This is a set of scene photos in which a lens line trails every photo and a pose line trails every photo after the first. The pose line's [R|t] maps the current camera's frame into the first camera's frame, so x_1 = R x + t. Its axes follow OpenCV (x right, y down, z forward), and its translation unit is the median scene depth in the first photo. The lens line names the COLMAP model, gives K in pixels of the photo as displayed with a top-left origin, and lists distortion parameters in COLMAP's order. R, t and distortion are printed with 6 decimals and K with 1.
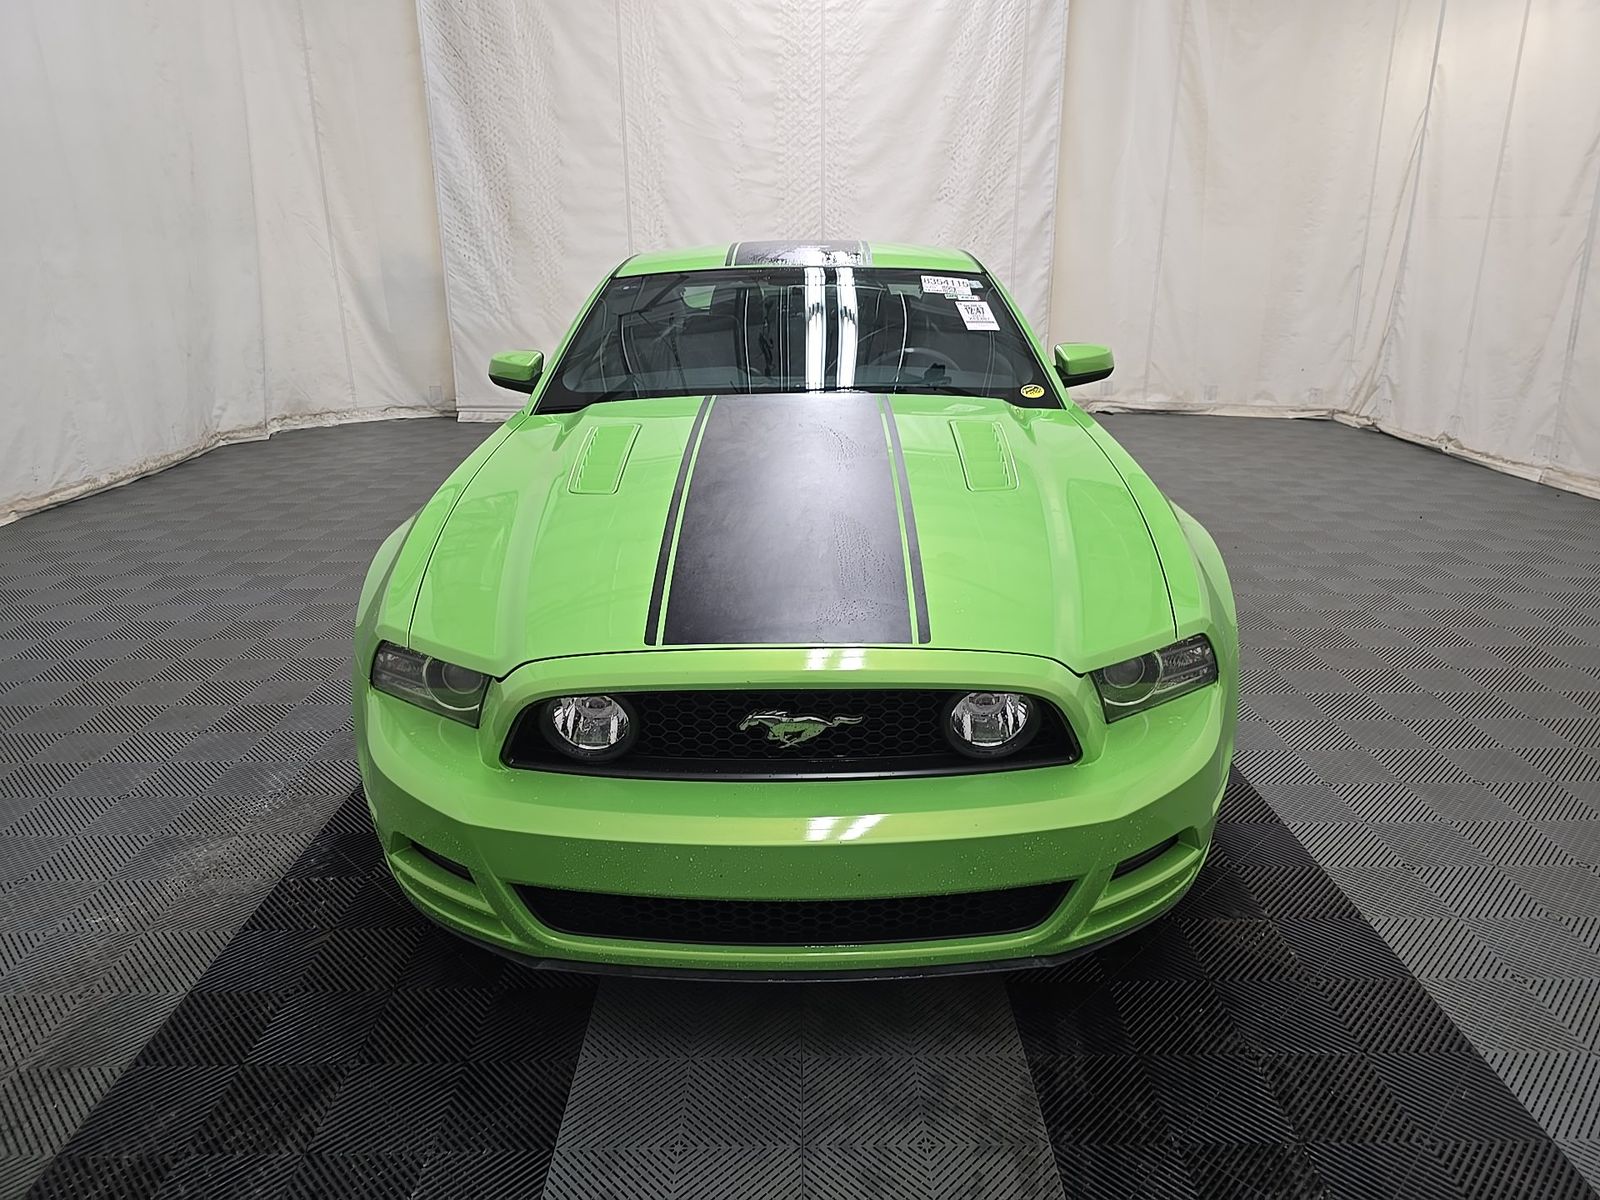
lens RADIAL K [[1075.9, 0, 797.8], [0, 1075.9, 603.0], [0, 0, 1]] dist [0.038466, -0.033920]
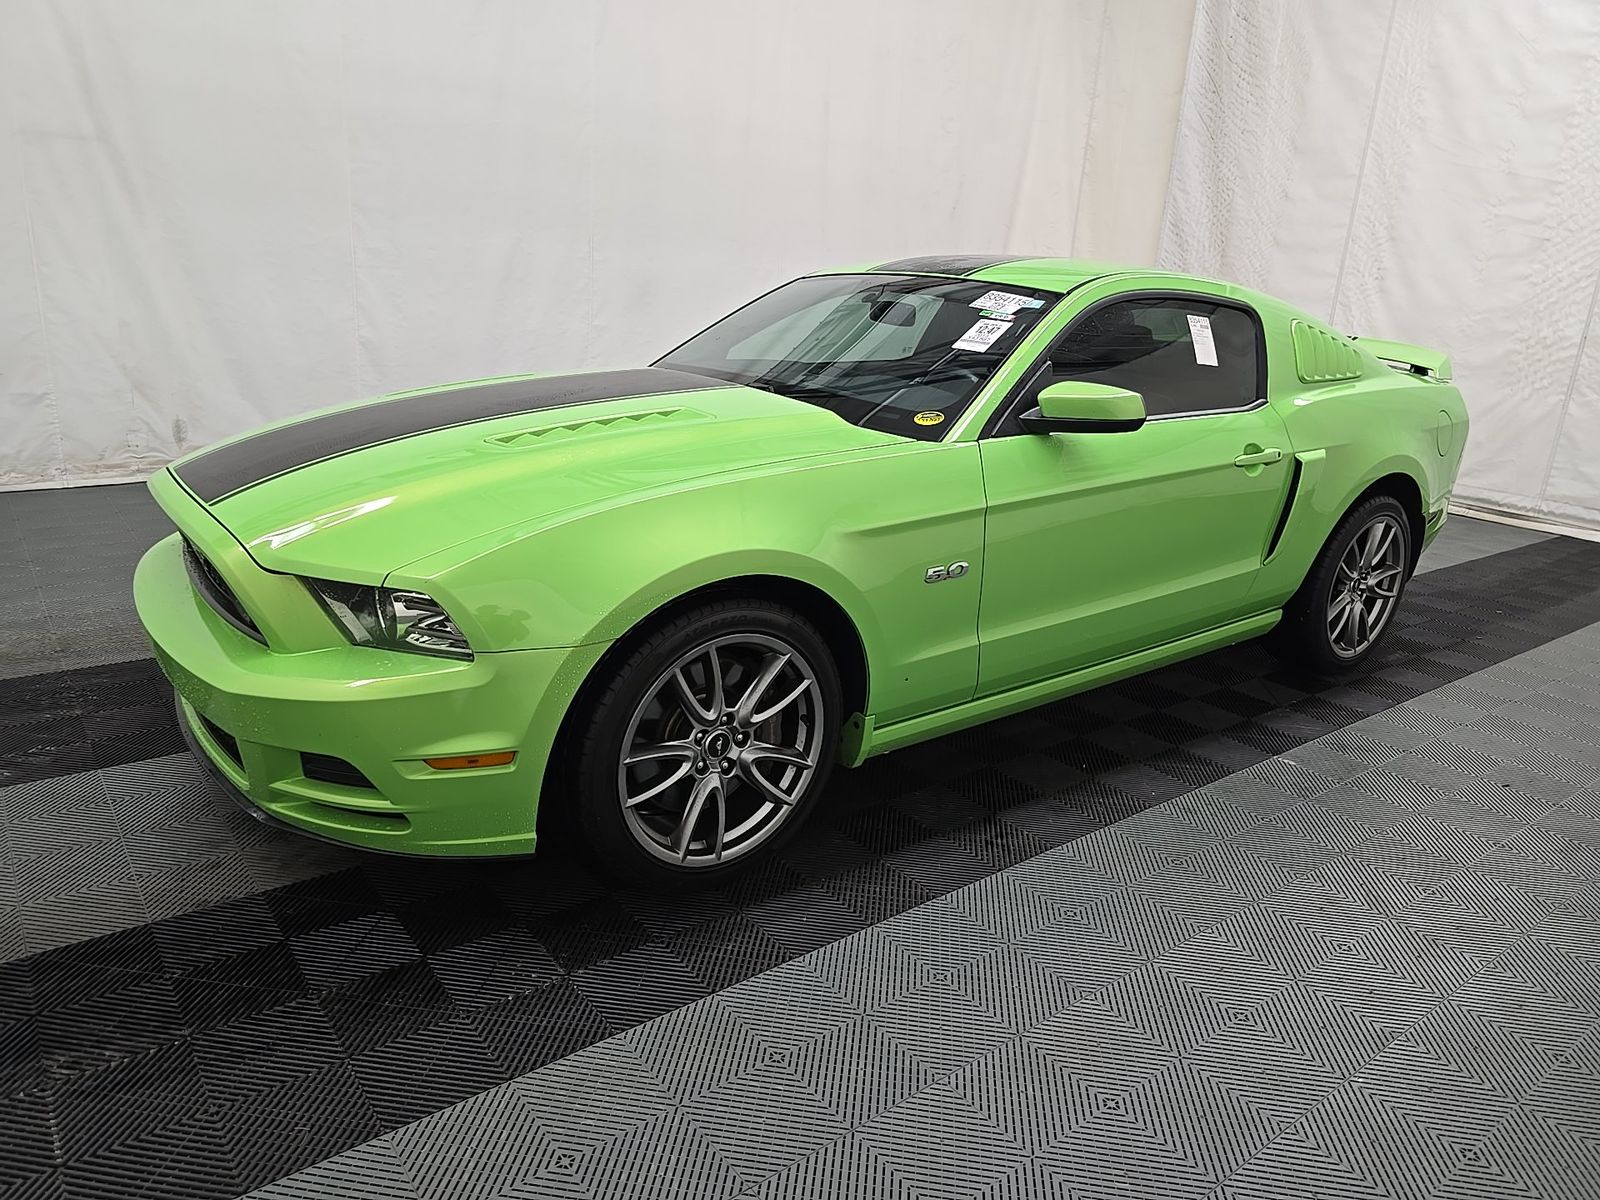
lens RADIAL K [[1075.9, 0, 784.7], [0, 1075.9, 594.7], [0, 0, 1]] dist [0.038466, -0.033920]
pose [[0.601051, 0.269914, -0.752253, 0.316129], [-0.308109, 0.946743, 0.093519, -0.040921], [0.737433, 0.175567, 0.652204, 0.143072]]
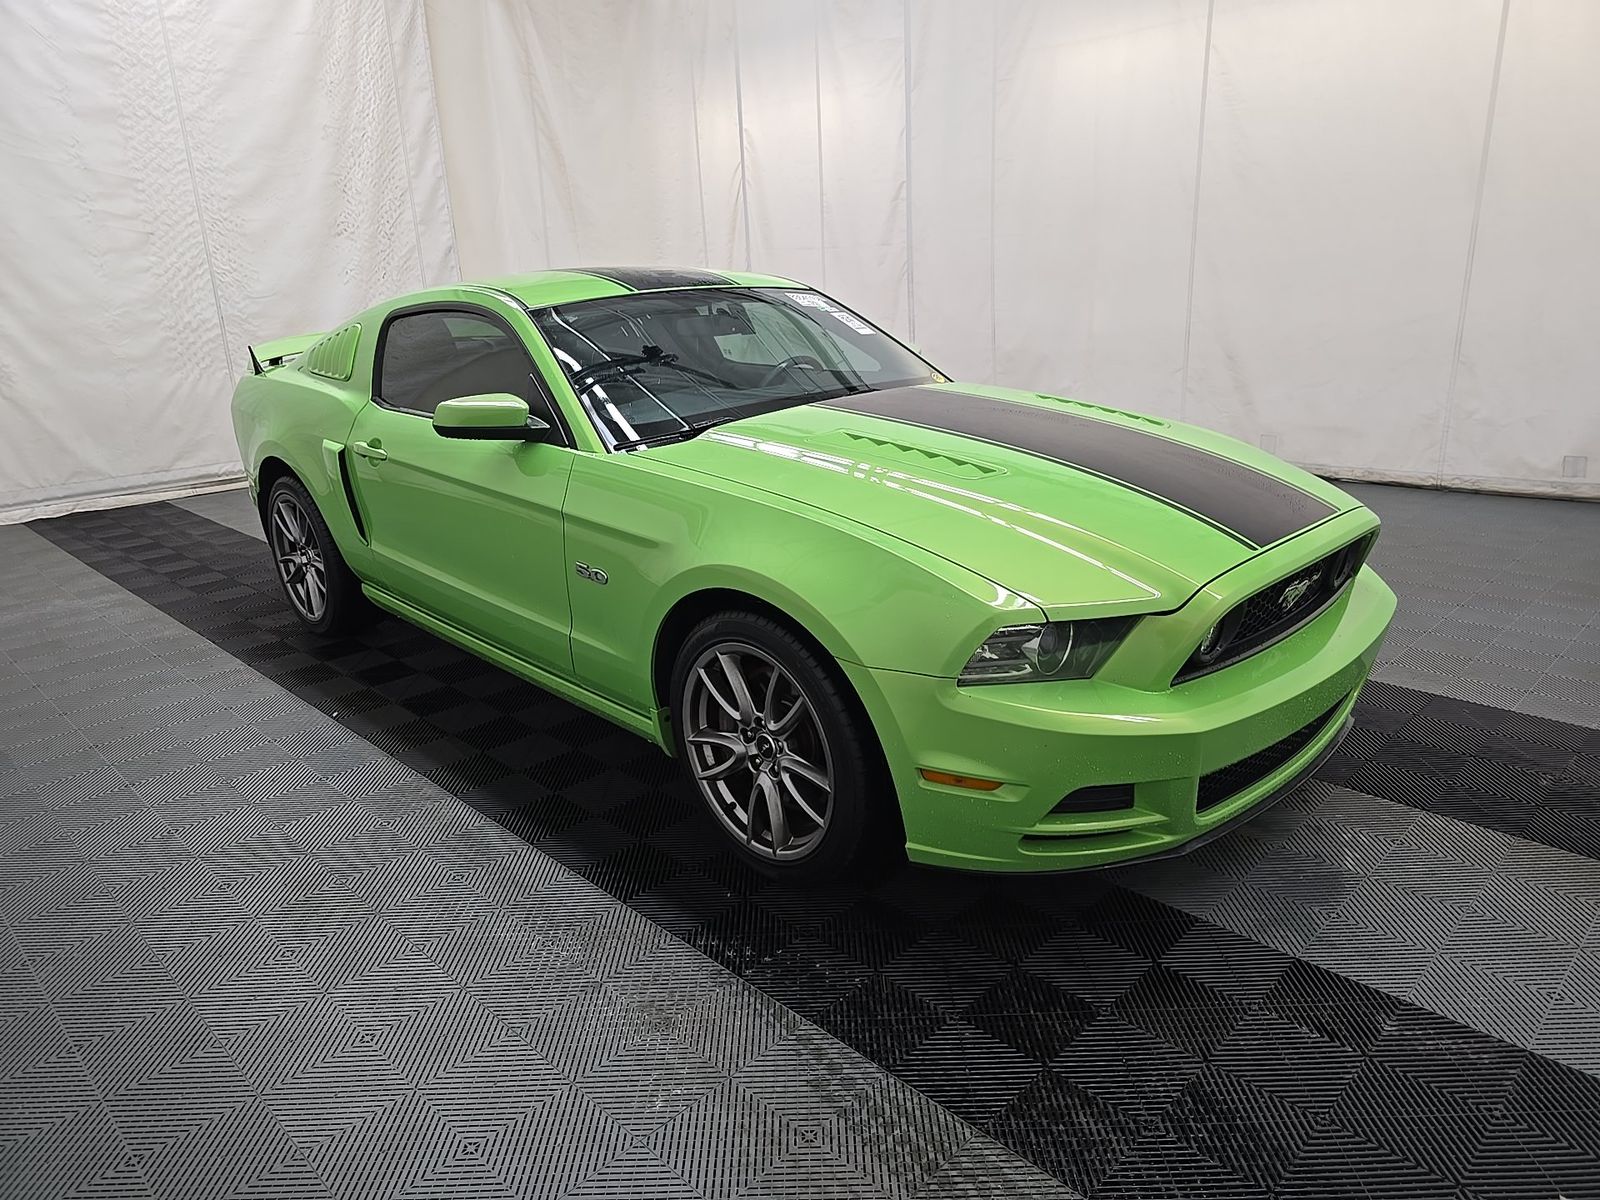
lens RADIAL K [[1075.9, 0, 784.4], [0, 1075.9, 590.5], [0, 0, 1]] dist [0.038466, -0.033920]
pose [[0.708063, -0.224275, 0.669587, -0.296227], [0.259354, 0.964548, 0.048814, -0.025124], [-0.656797, 0.139097, 0.741128, 0.103508]]
